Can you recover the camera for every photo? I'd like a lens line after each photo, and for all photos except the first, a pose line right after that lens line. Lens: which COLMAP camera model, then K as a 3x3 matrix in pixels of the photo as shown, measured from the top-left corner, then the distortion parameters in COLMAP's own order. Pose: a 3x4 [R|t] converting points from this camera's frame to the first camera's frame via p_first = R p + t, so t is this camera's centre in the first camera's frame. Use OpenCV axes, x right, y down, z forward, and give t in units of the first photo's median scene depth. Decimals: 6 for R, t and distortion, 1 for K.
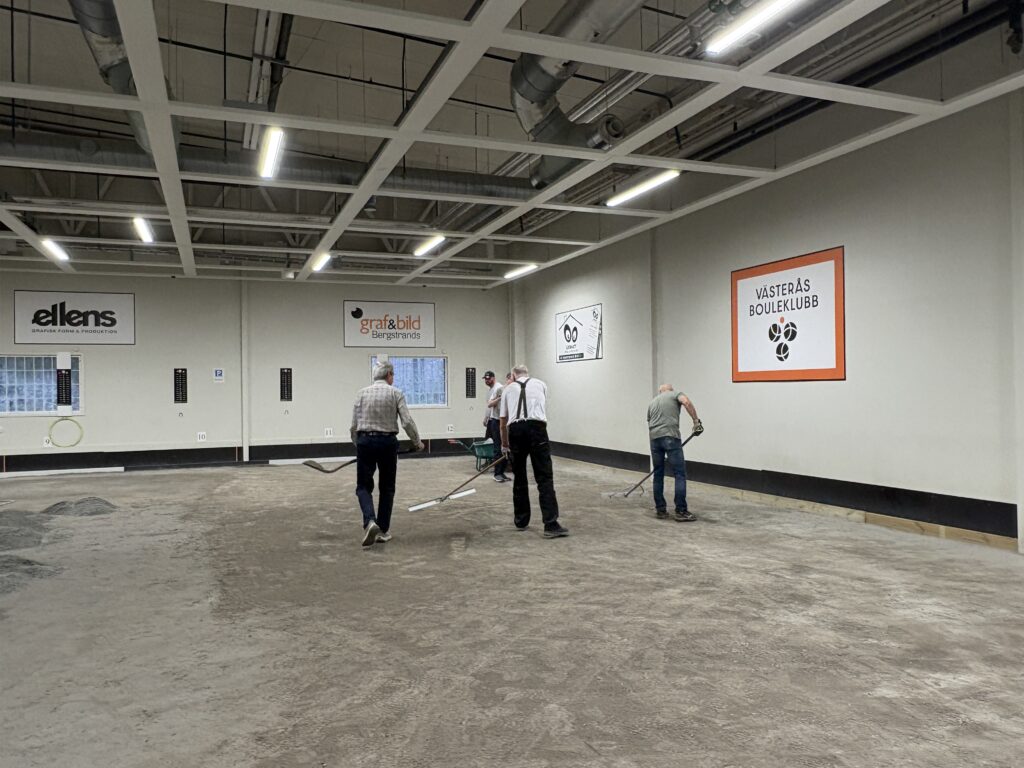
lens RADIAL K [[760.5, 0, 513.9], [0, 760.5, 384.2], [0, 0, 1]] dist [-0.002193, 0.002951]
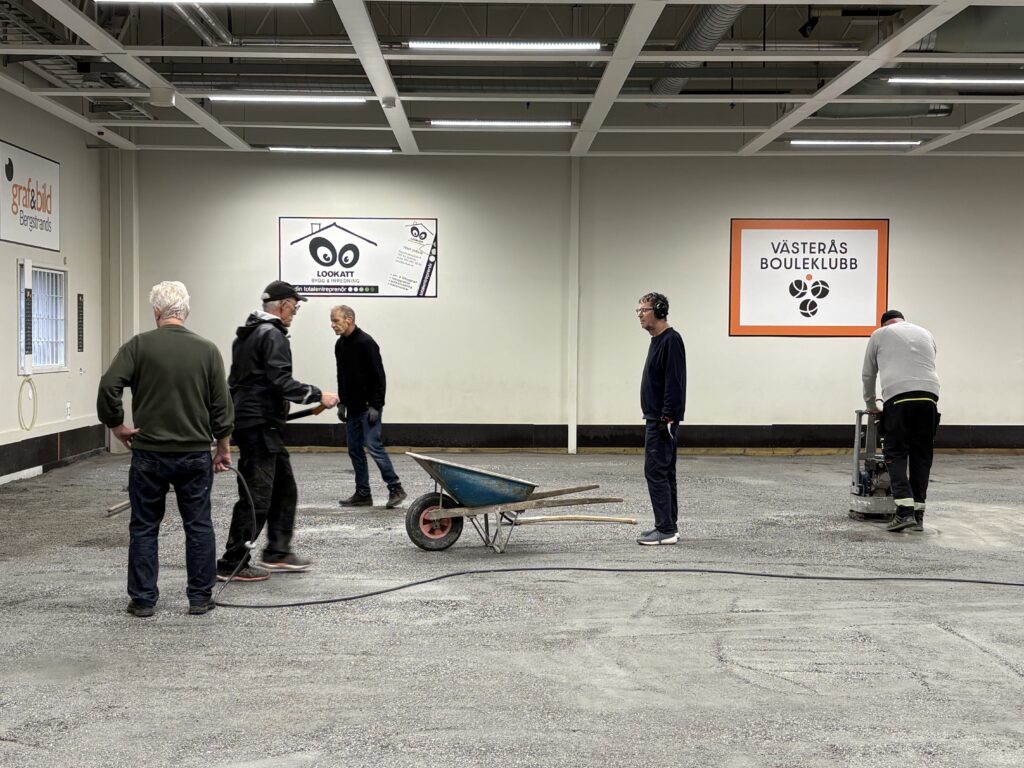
lens RADIAL K [[1447.9, 0, 509.8], [0, 1447.9, 387.8], [0, 0, 1]] dist [0.246411, -0.922547]
pose [[0.354686, -0.016619, 0.934838, -1.639900], [-0.016894, 0.999565, 0.024180, 0.024754], [-0.934833, -0.024369, 0.354251, 0.663562]]
